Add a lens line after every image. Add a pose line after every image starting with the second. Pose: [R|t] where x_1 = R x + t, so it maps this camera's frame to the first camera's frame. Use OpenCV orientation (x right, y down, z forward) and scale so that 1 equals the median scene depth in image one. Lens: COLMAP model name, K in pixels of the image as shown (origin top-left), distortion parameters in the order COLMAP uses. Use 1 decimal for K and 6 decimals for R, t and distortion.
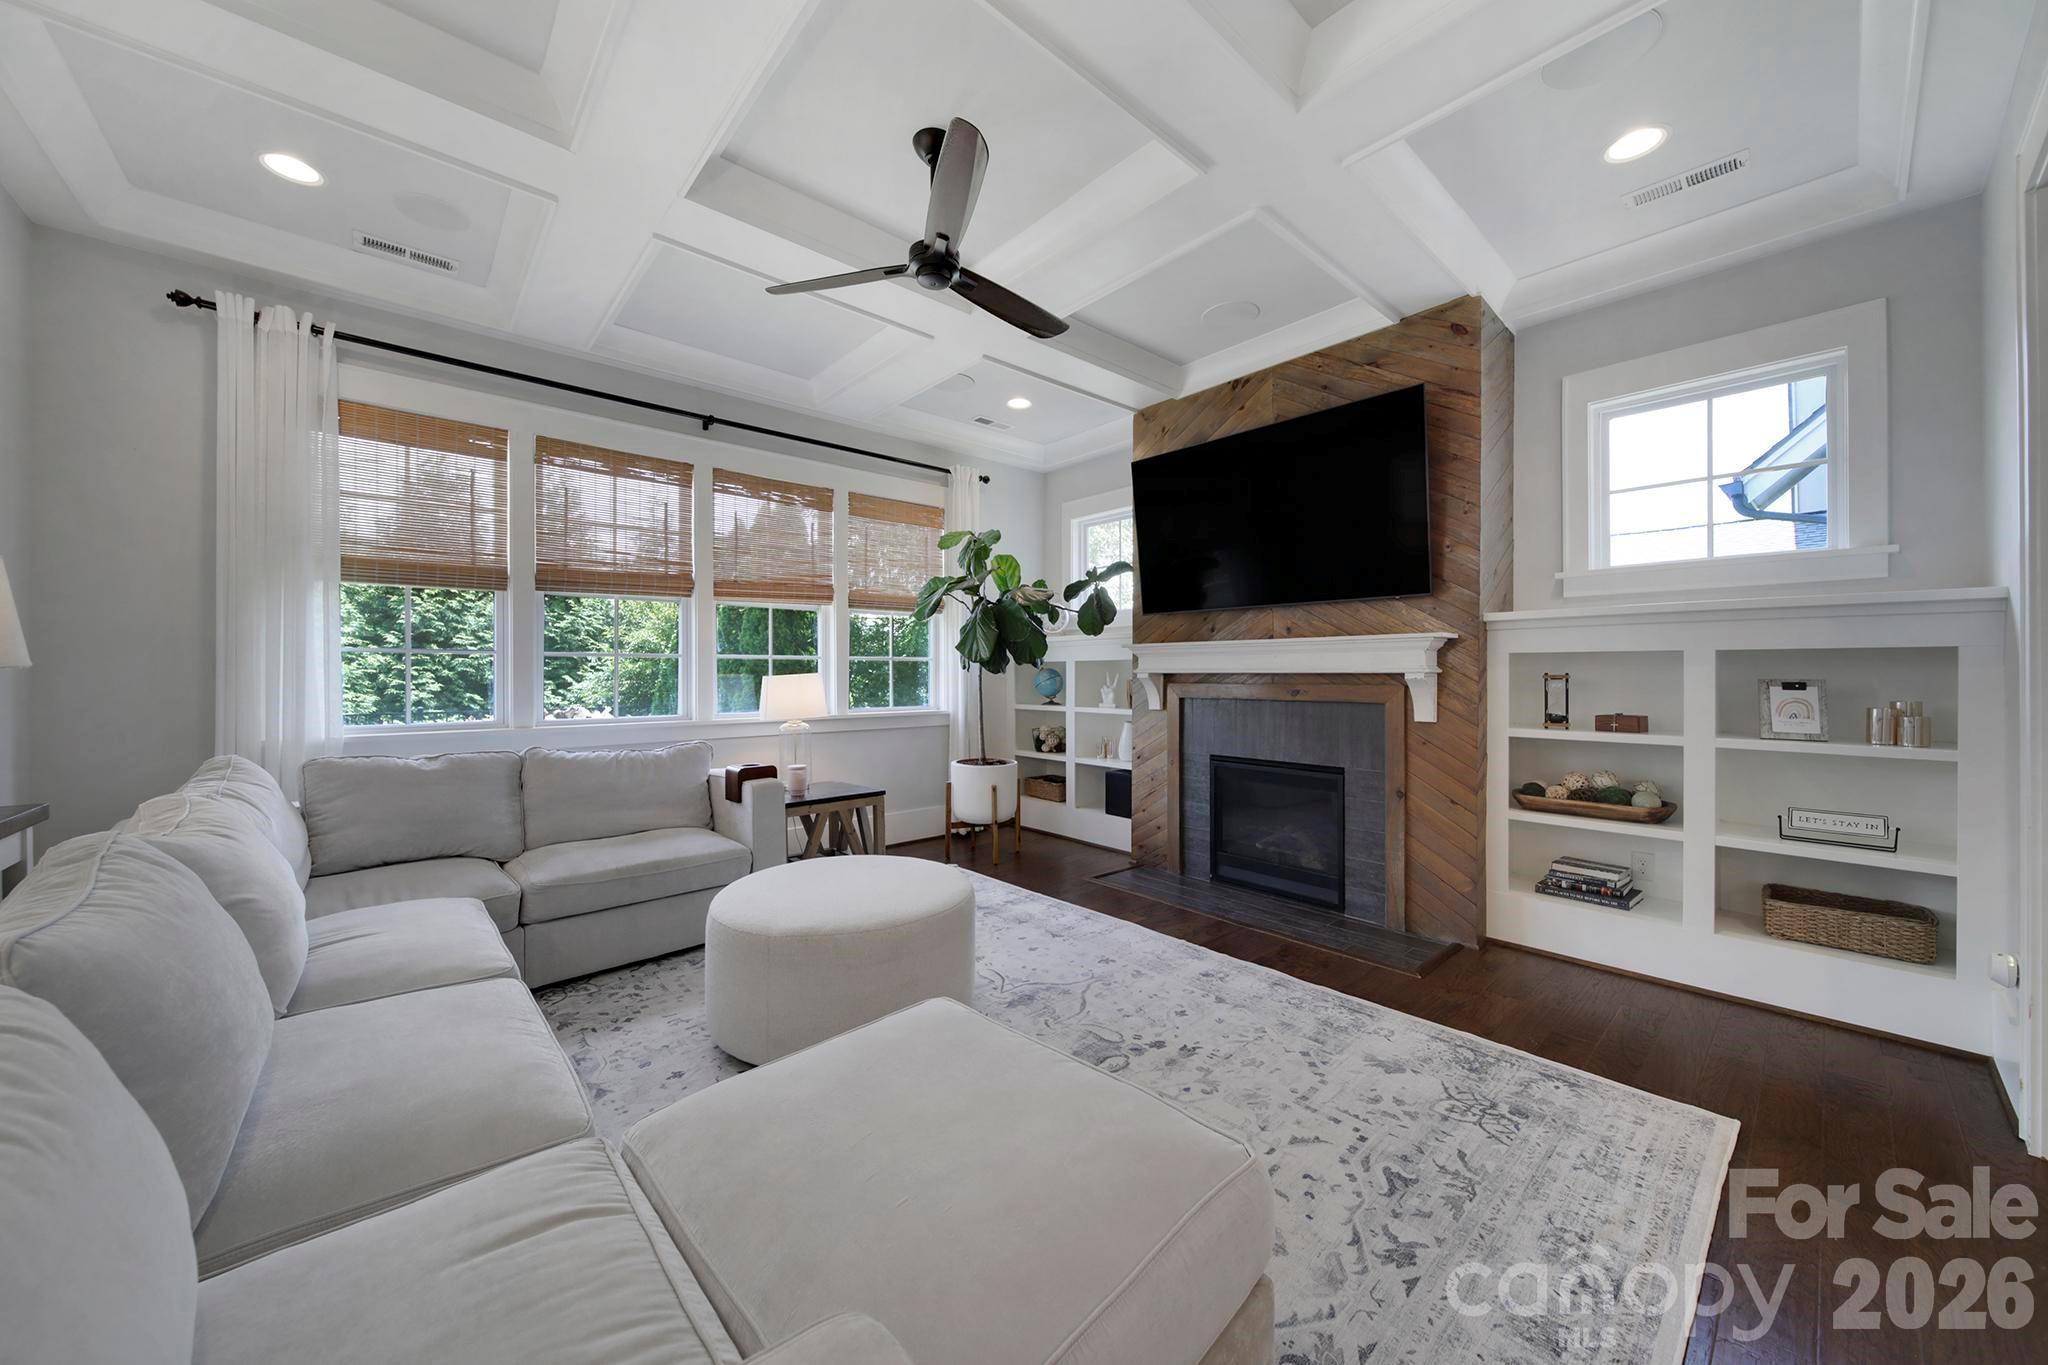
lens RADIAL K [[727.5, 0, 1026.5], [0, 727.5, 674.2], [0, 0, 1]] dist [-0.007179, -0.000125]
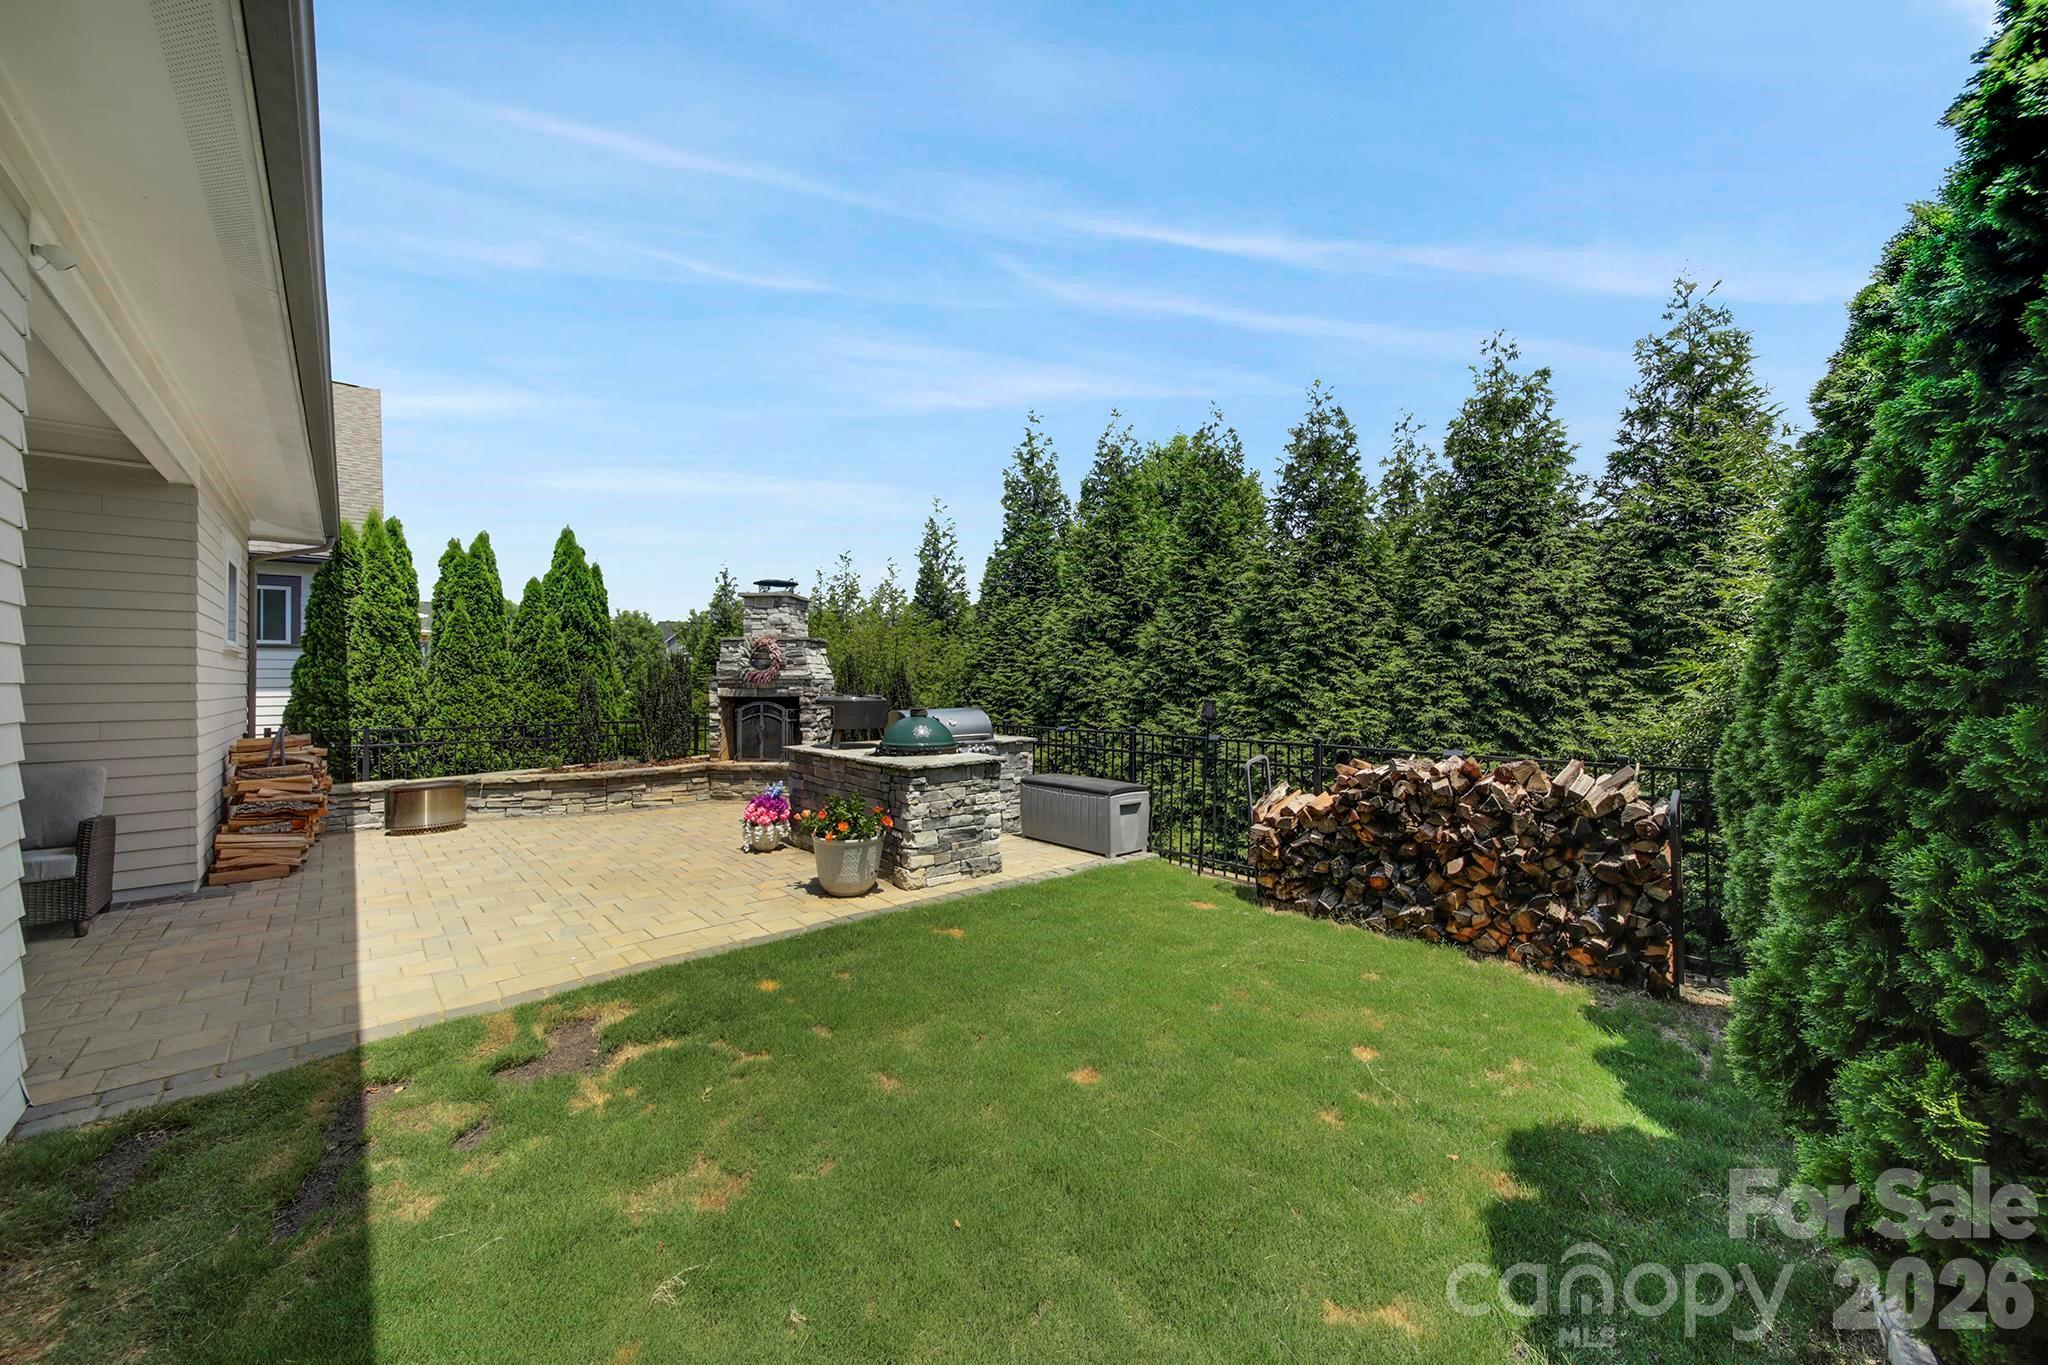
lens RADIAL K [[714.2, 0, 1020.5], [0, 714.2, 668.7], [0, 0, 1]] dist [-0.002328, -0.000179]
pose [[0.022506, -0.011873, -0.999676, -0.400997], [0.008080, 0.999899, -0.011694, -0.027077], [0.999714, -0.007815, 0.022600, 1.623994]]
